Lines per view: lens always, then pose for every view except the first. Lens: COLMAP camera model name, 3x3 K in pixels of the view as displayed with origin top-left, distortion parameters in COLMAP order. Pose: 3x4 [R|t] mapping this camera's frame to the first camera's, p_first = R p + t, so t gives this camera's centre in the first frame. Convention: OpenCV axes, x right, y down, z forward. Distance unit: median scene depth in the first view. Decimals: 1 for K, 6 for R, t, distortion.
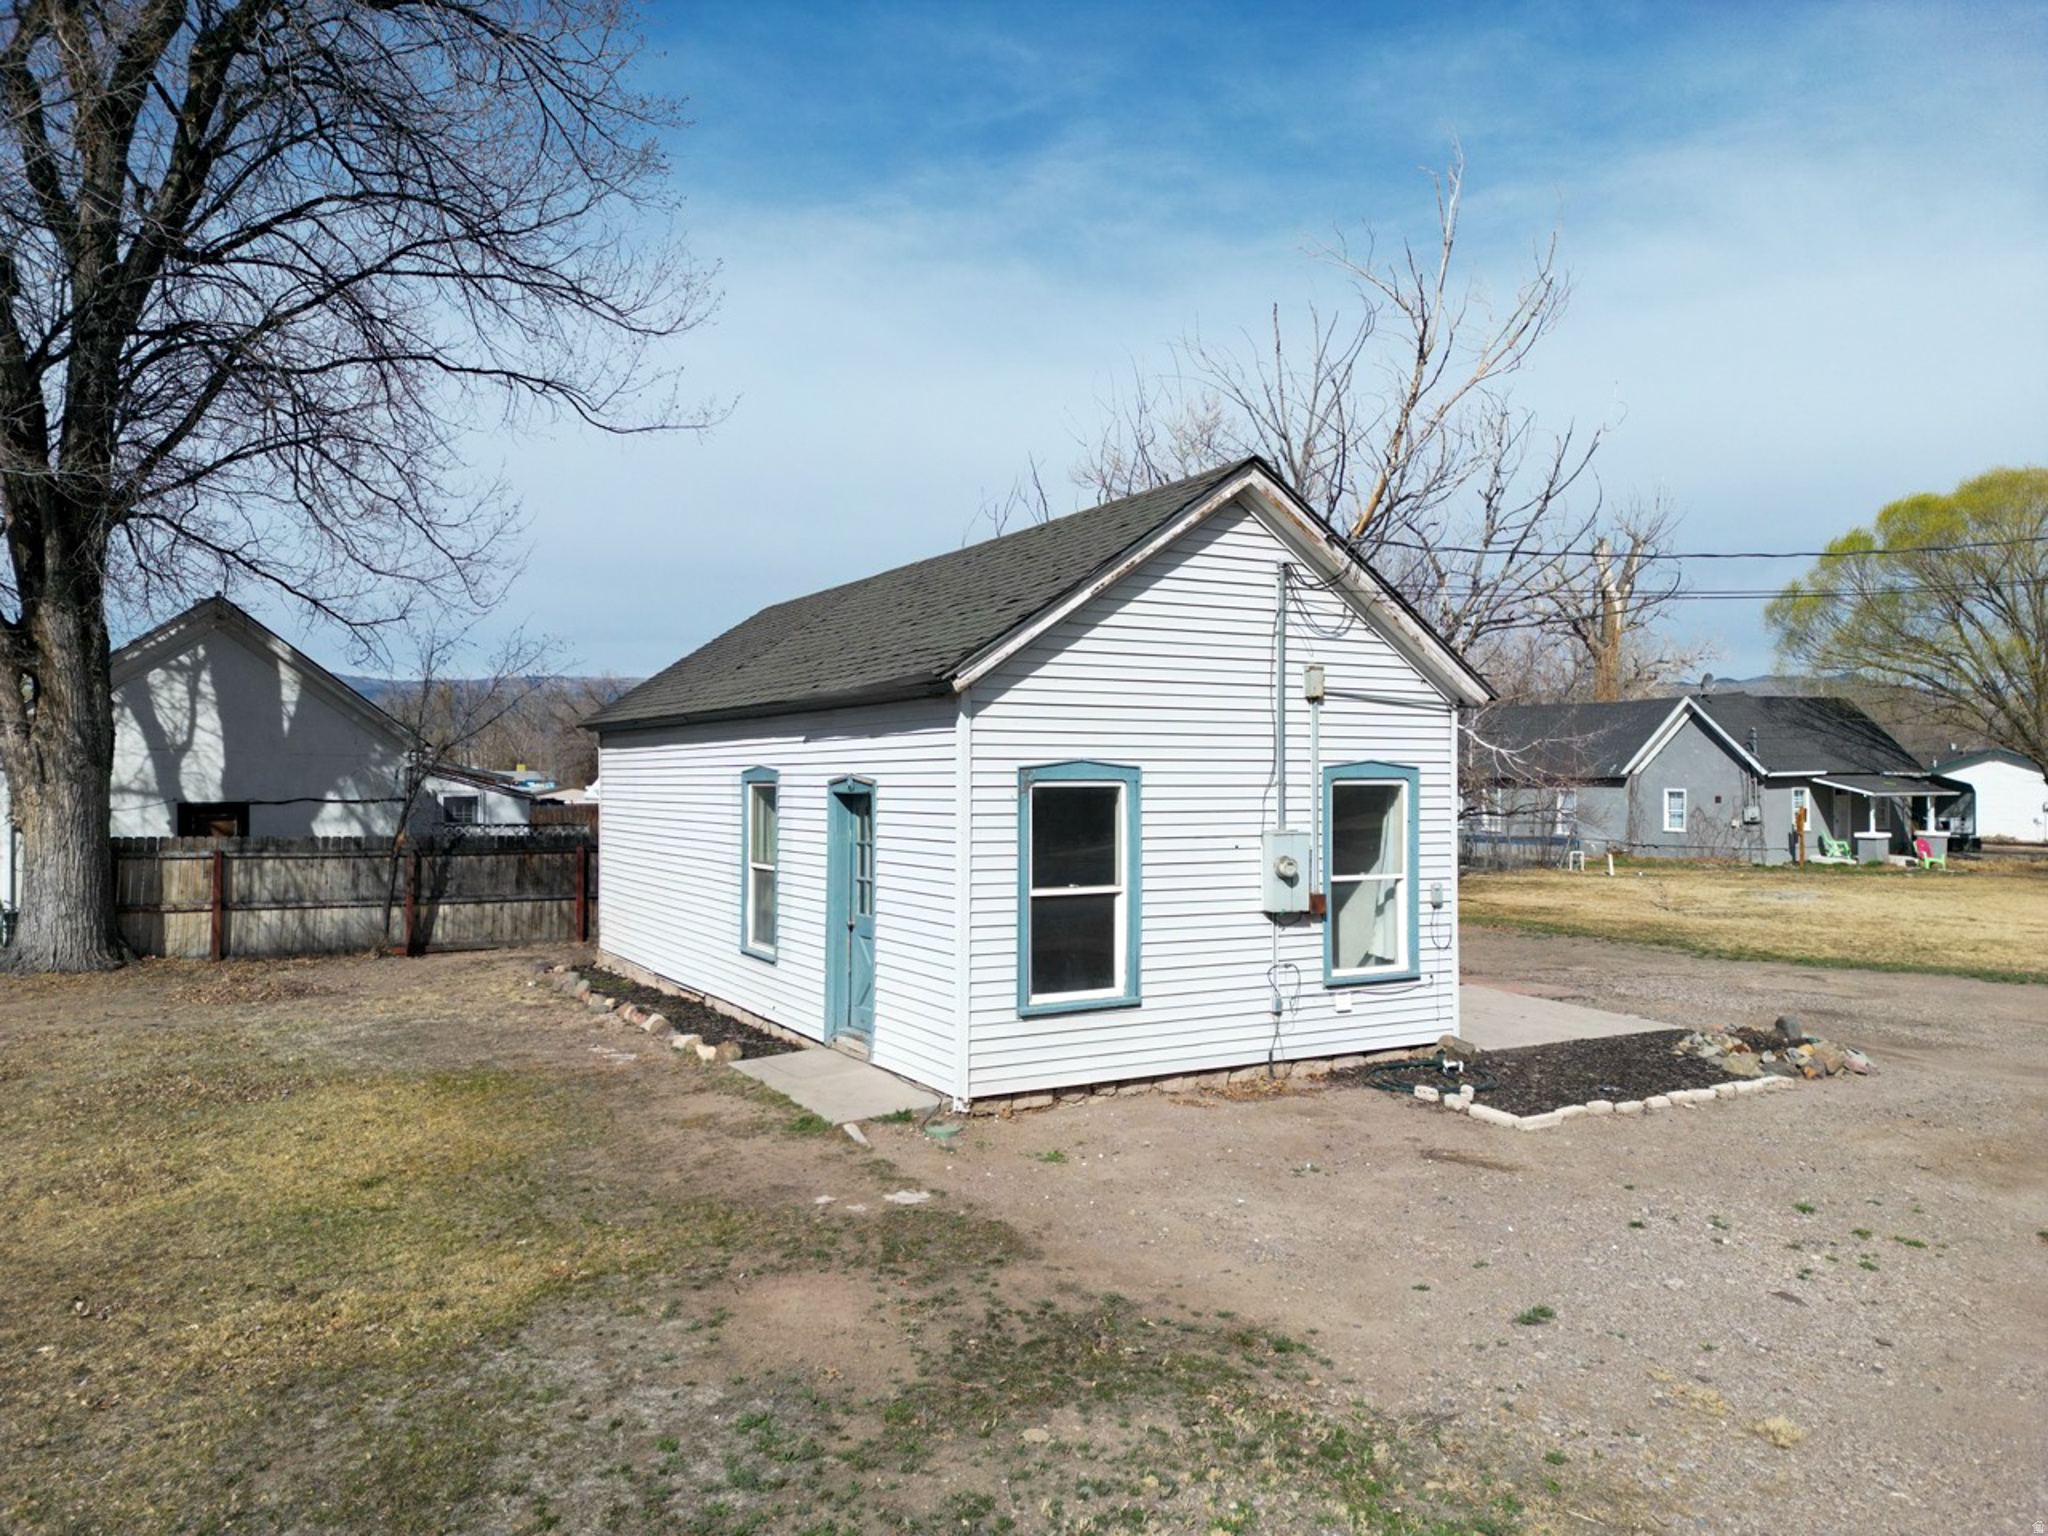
lens RADIAL K [[1429.7, 0, 1026.3], [0, 1429.7, 762.3], [0, 0, 1]] dist [0.069748, -0.058808]
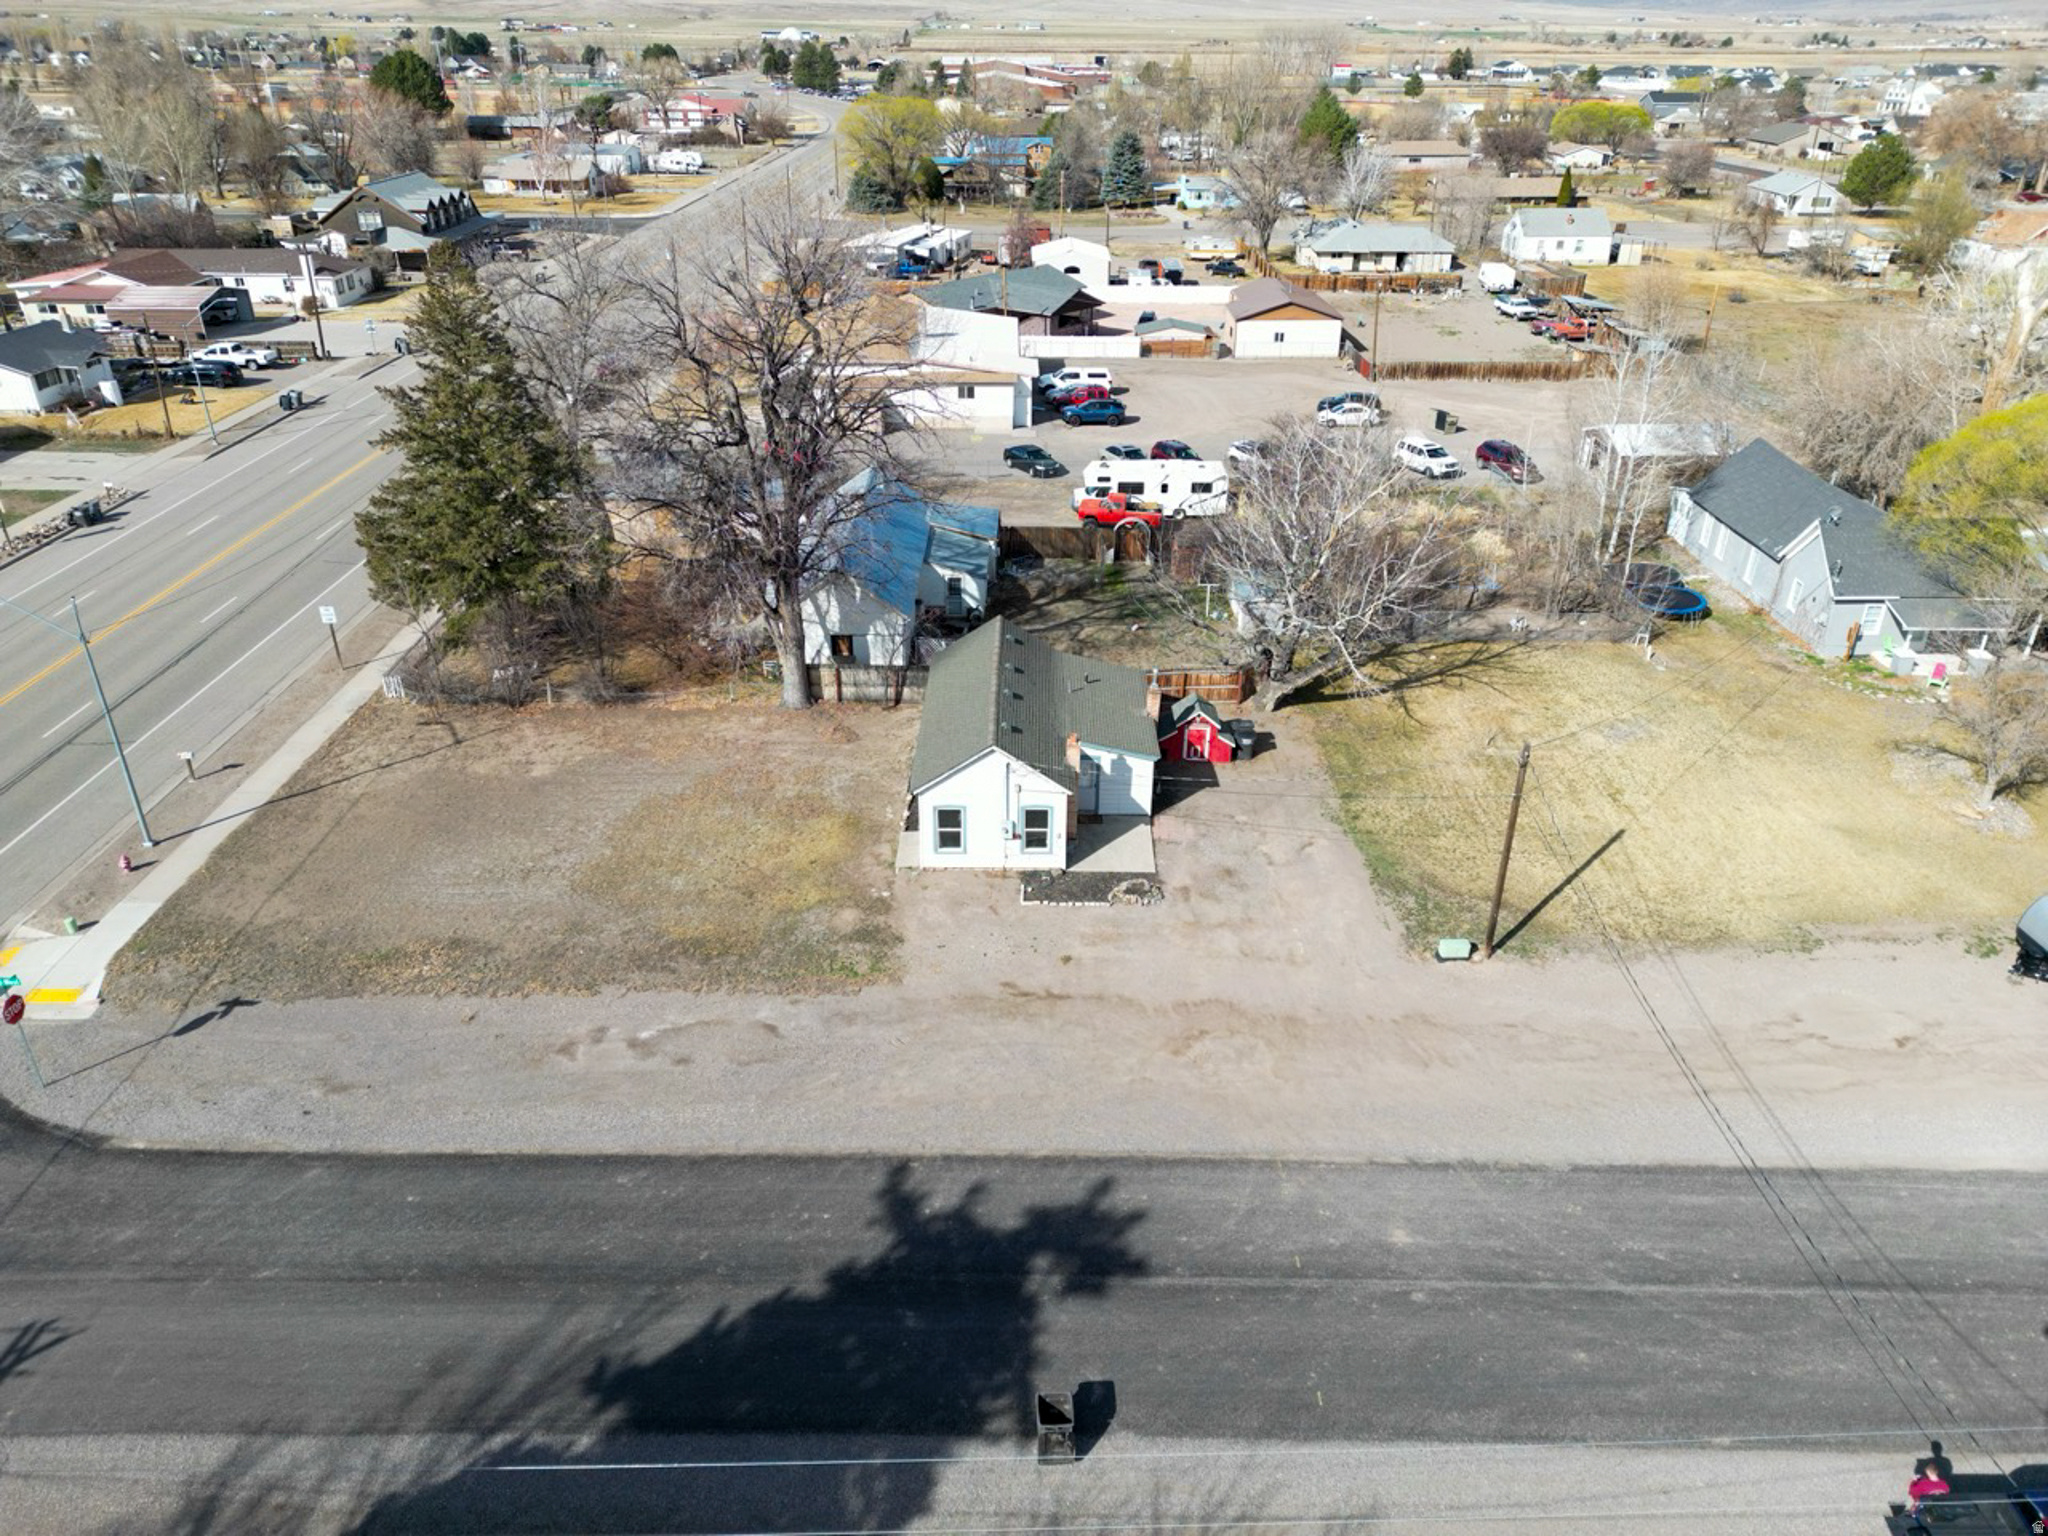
lens RADIAL K [[1429.7, 0, 1023.9], [0, 1429.7, 756.4], [0, 0, 1]] dist [0.069748, -0.058808]
pose [[0.867138, 0.229843, -0.441863, 1.979093], [-0.000042, 0.887189, 0.461405, -1.992483], [0.498067, -0.400084, 0.769326, -2.039349]]
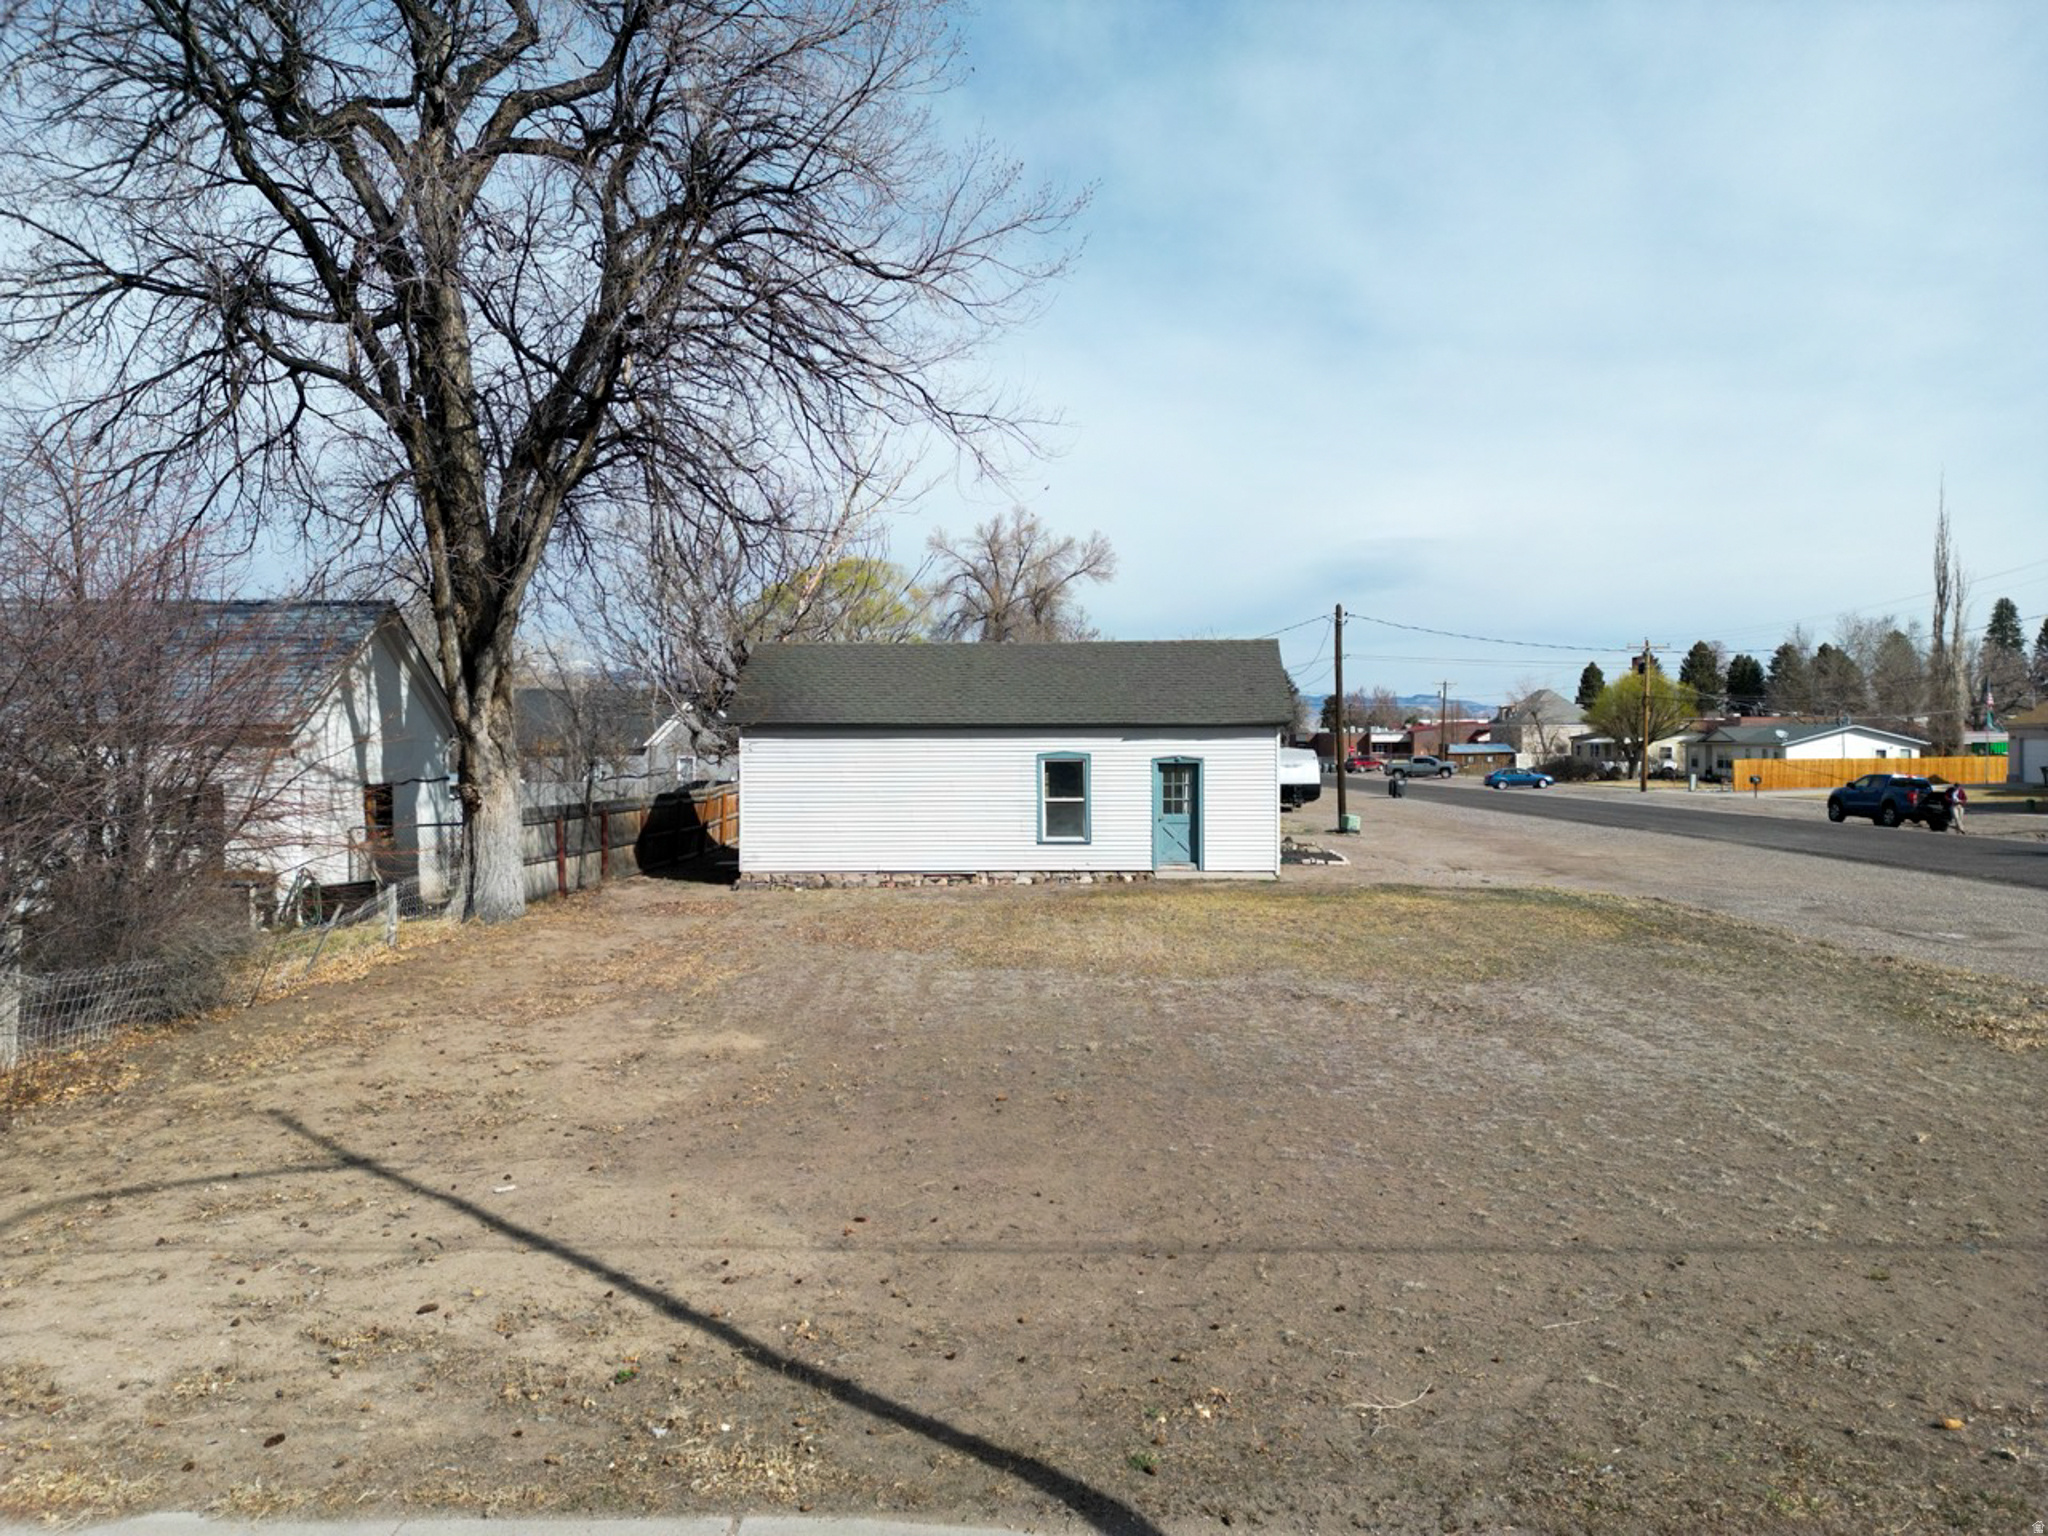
lens RADIAL K [[1429.7, 0, 1022.7], [0, 1429.7, 758.4], [0, 0, 1]] dist [0.069748, -0.058808]
pose [[0.531498, -0.013126, 0.846958, -2.350918], [-0.003380, 0.999839, 0.017616, -0.028516], [-0.847053, -0.012226, 0.531368, -0.056355]]
